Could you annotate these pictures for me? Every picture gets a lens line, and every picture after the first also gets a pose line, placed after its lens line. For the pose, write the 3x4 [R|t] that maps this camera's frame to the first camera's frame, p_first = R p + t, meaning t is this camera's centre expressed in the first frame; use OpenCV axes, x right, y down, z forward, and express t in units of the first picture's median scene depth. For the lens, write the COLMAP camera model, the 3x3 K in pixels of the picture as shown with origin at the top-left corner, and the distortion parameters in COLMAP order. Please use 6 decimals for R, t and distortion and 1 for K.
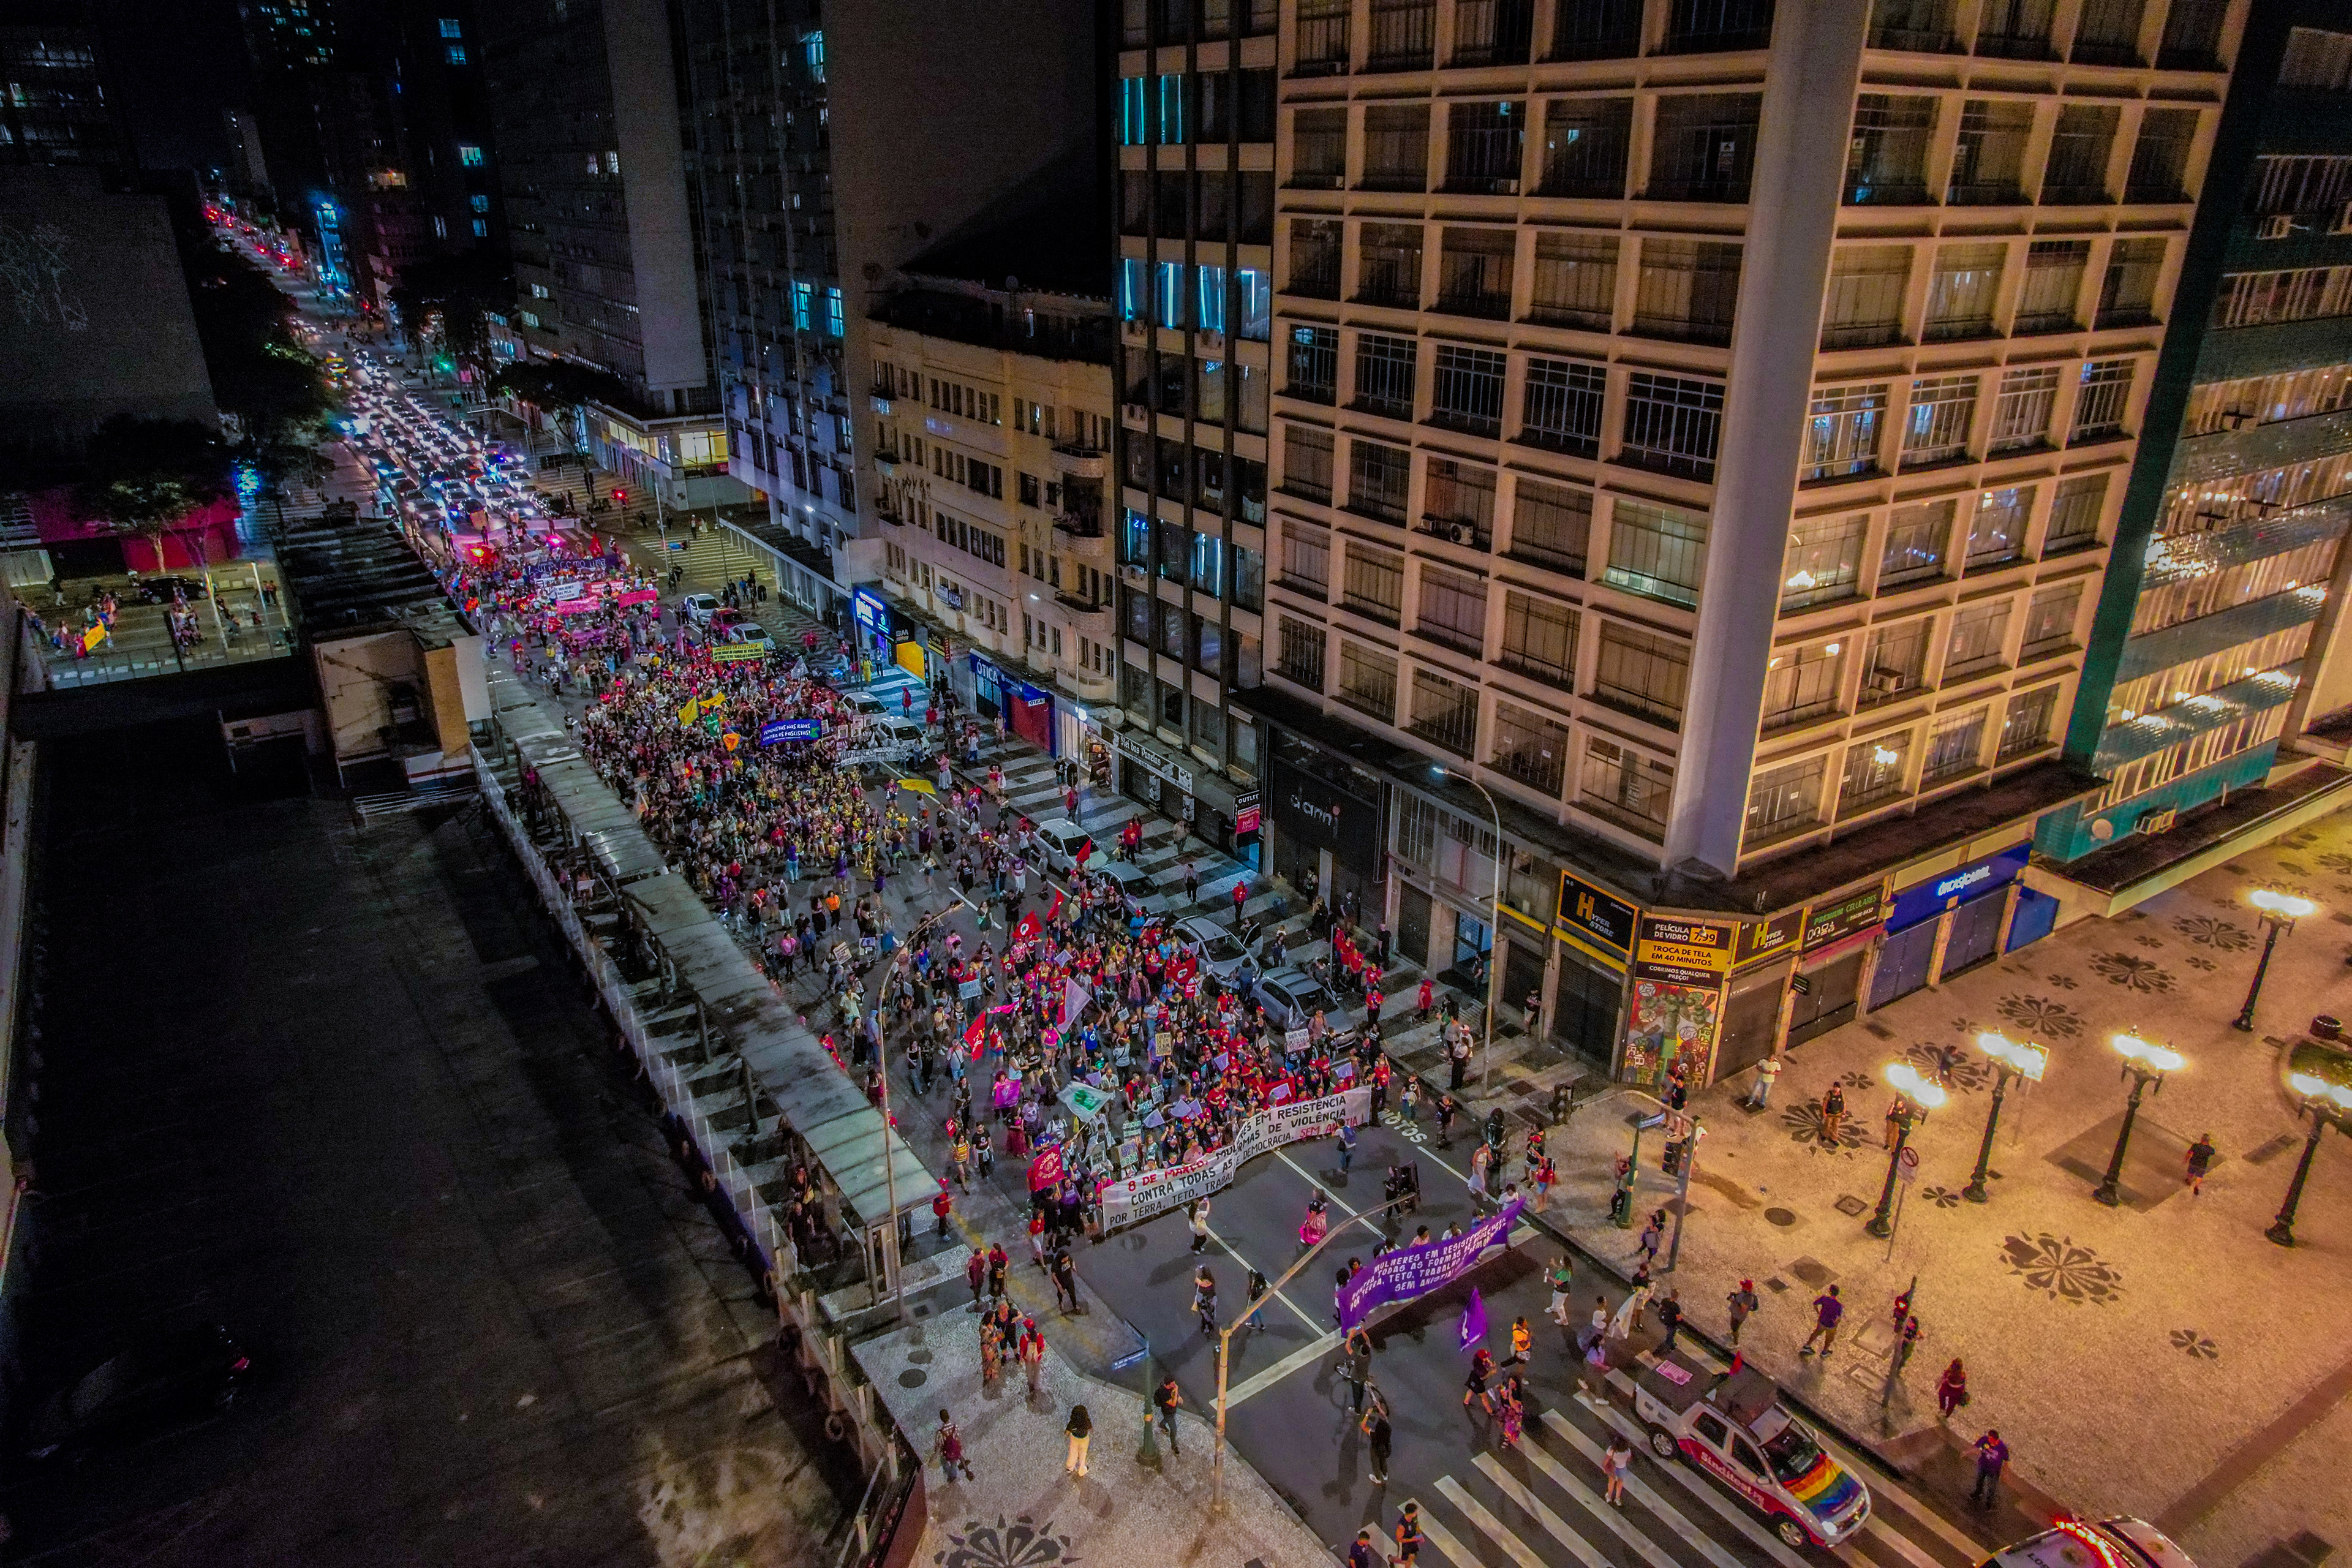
lens RADIAL K [[1498.5, 0, 1176.6], [0, 1498.5, 784.6], [0, 0, 1]] dist [-0.010364, -0.000538]
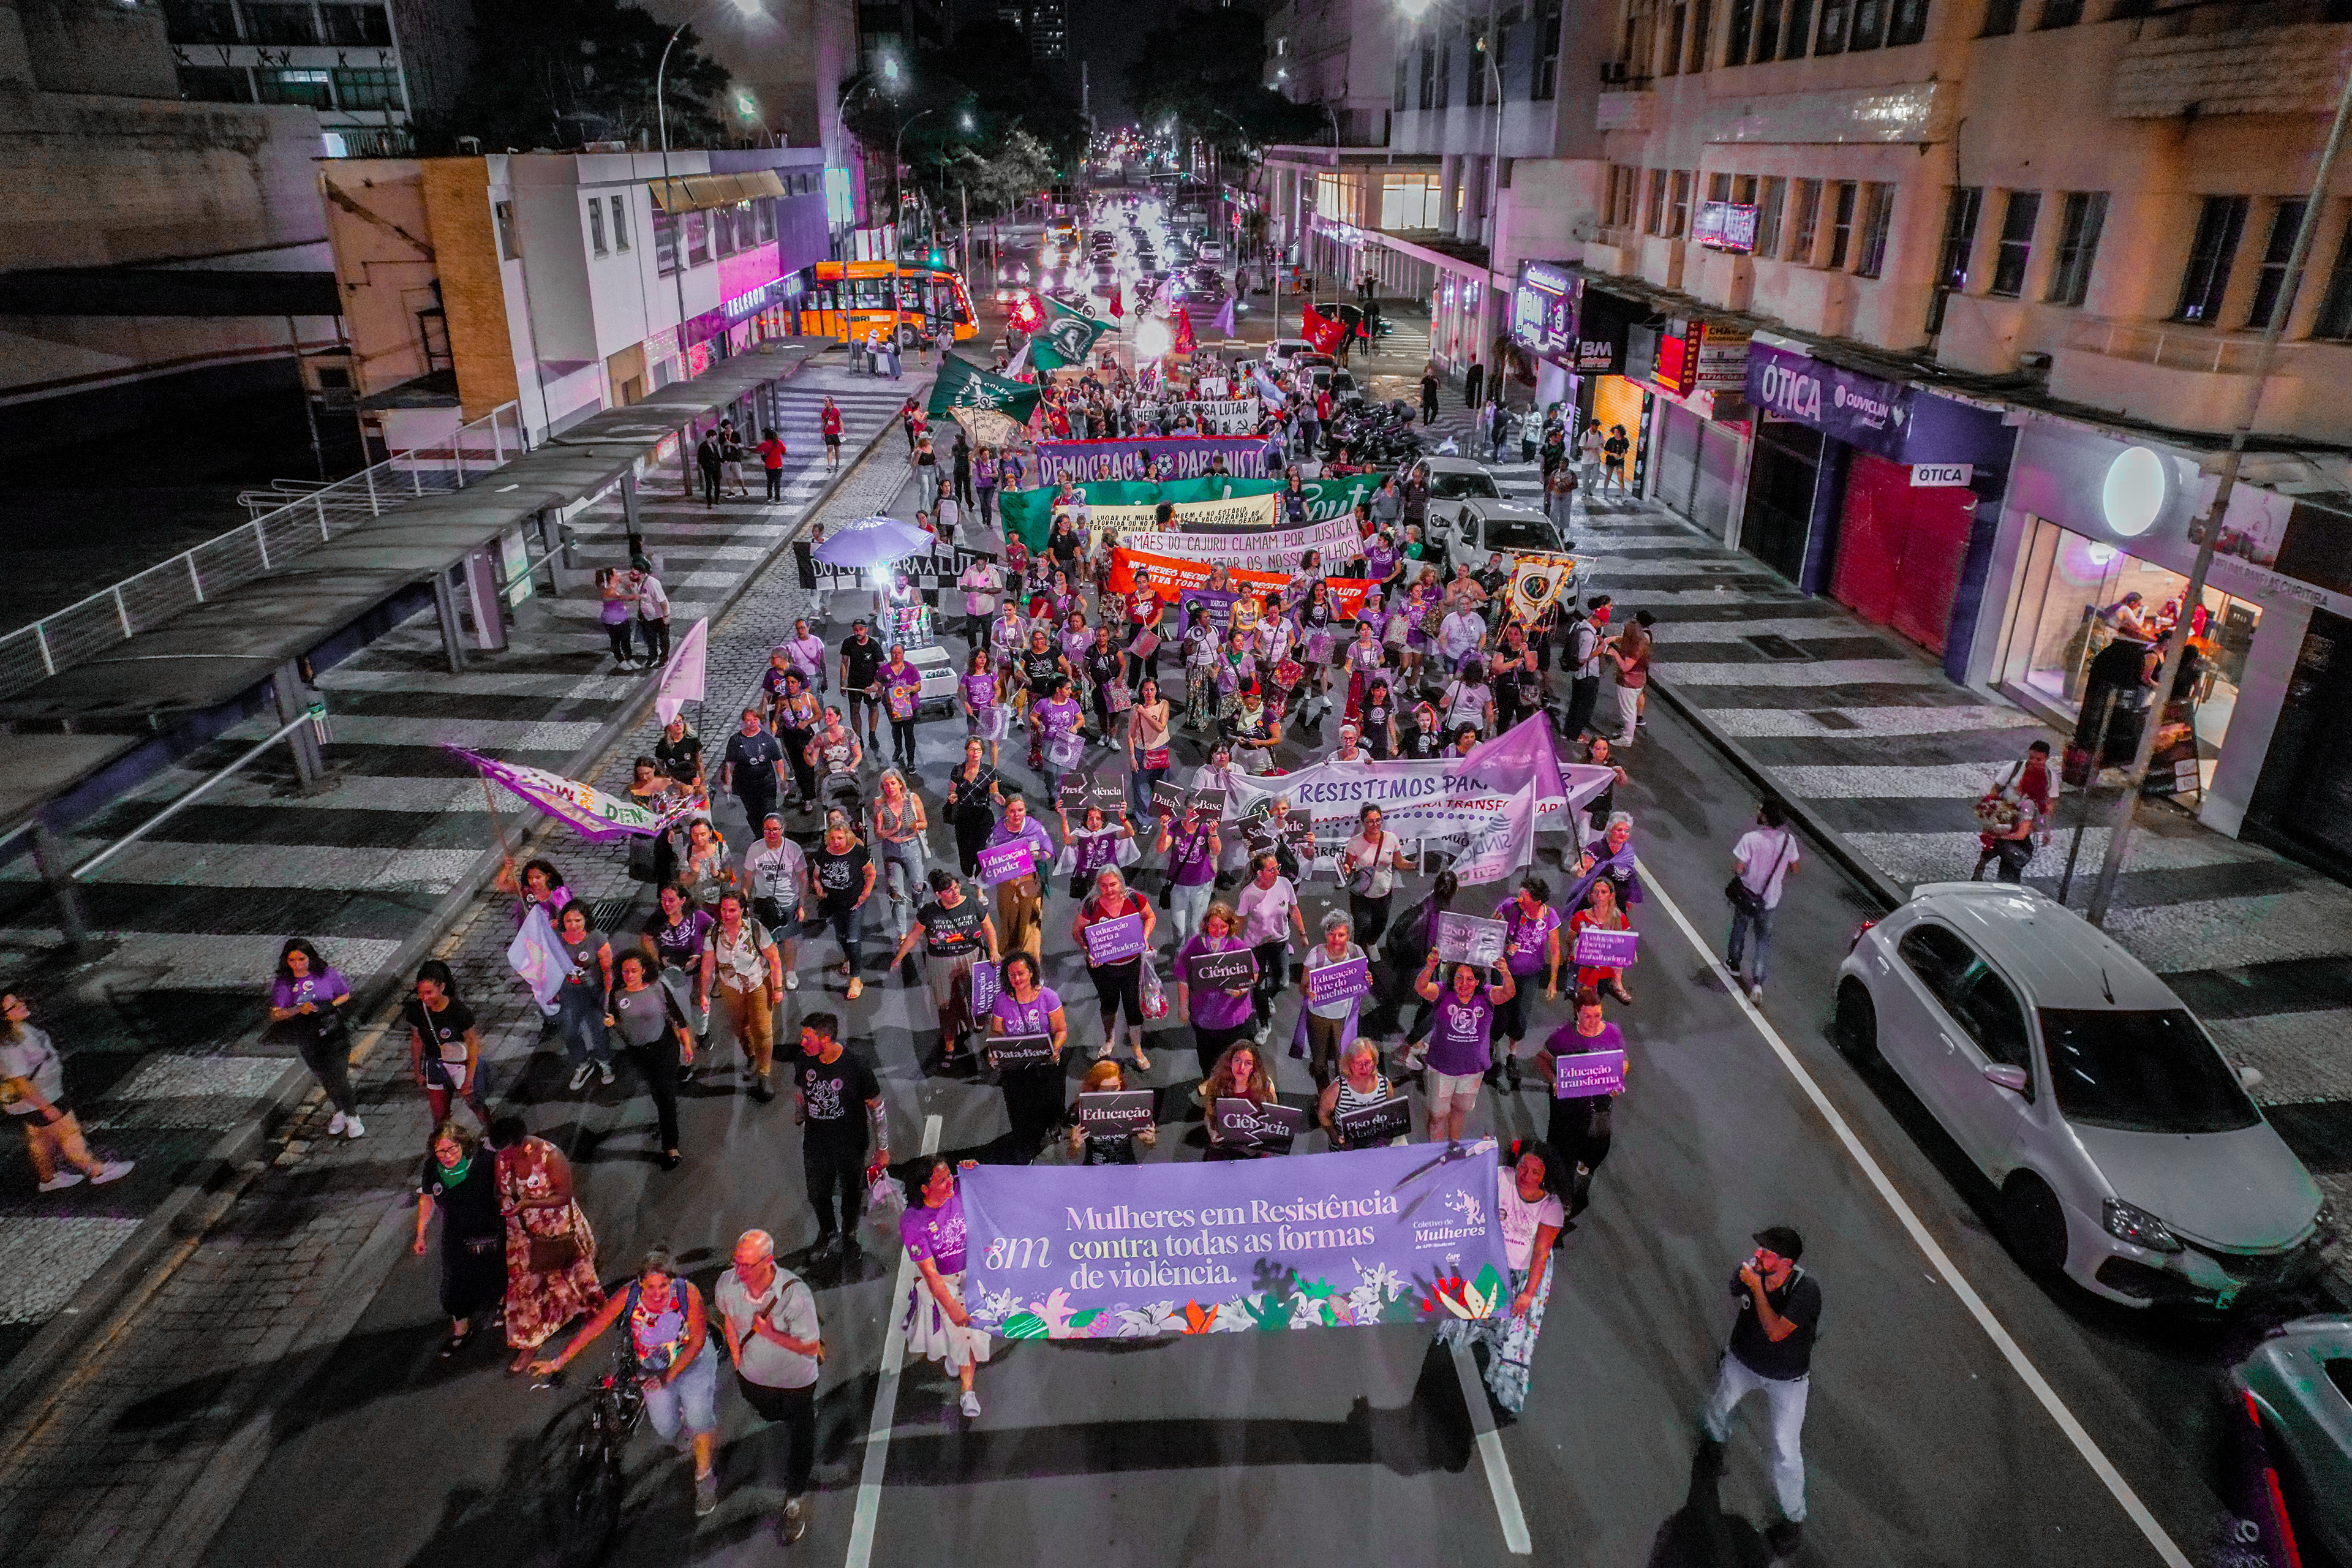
lens RADIAL K [[1498.5, 0, 1172.3], [0, 1498.5, 781.6], [0, 0, 1]] dist [-0.010364, -0.000538]
pose [[0.857128, 0.187162, -0.479898, -0.070896], [-0.180456, 0.981716, 0.060568, 0.015308], [0.482459, 0.034686, 0.875231, 0.666682]]
